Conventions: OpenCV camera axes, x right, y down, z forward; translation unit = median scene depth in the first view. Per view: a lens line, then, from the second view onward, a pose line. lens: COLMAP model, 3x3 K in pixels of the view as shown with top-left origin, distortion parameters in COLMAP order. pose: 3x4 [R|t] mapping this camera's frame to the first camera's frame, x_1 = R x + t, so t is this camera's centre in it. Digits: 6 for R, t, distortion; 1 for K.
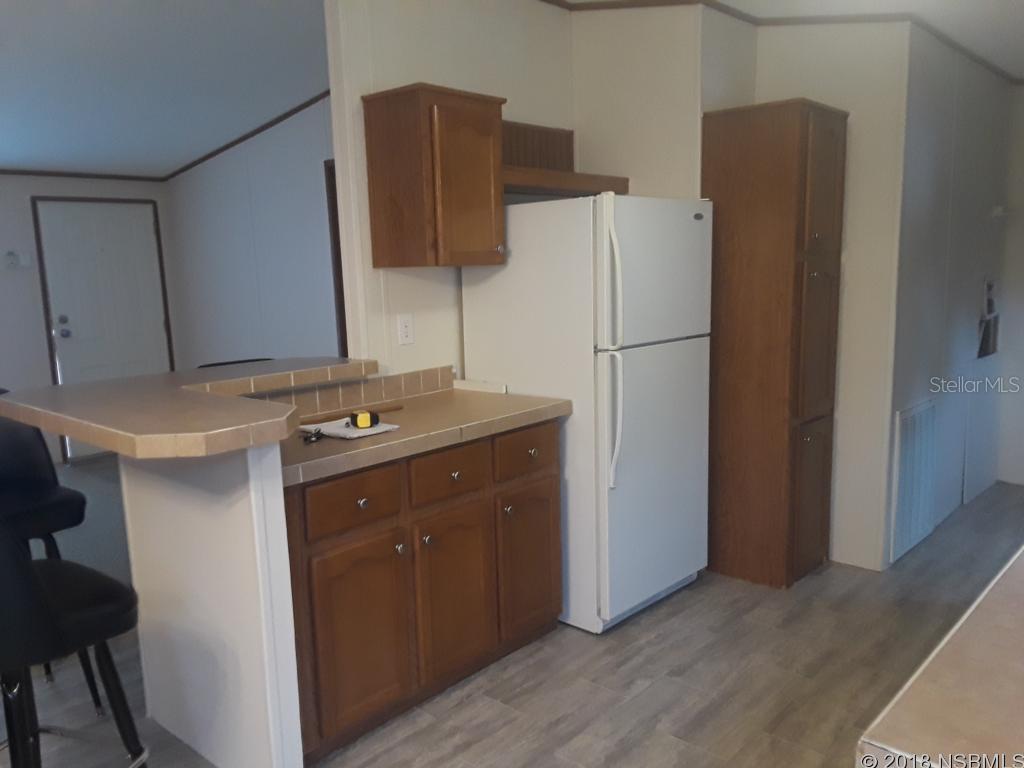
lens RADIAL K [[837.1, 0, 521.8], [0, 837.1, 391.5], [0, 0, 1]] dist [0.096412, -0.038346]
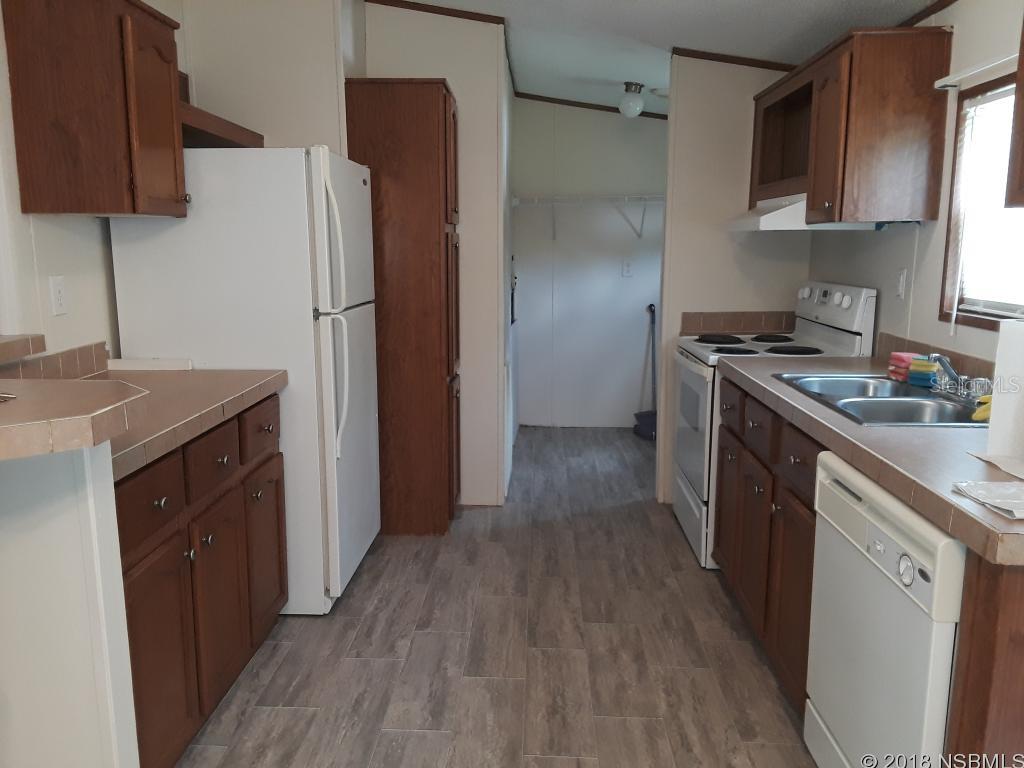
lens RADIAL K [[837.1, 0, 517.3], [0, 837.1, 380.4], [0, 0, 1]] dist [0.096412, -0.038346]
pose [[0.770795, -0.076481, 0.632476, -0.342369], [0.078643, 0.996598, 0.024670, 0.019532], [-0.632210, 0.030724, 0.774187, 0.124866]]
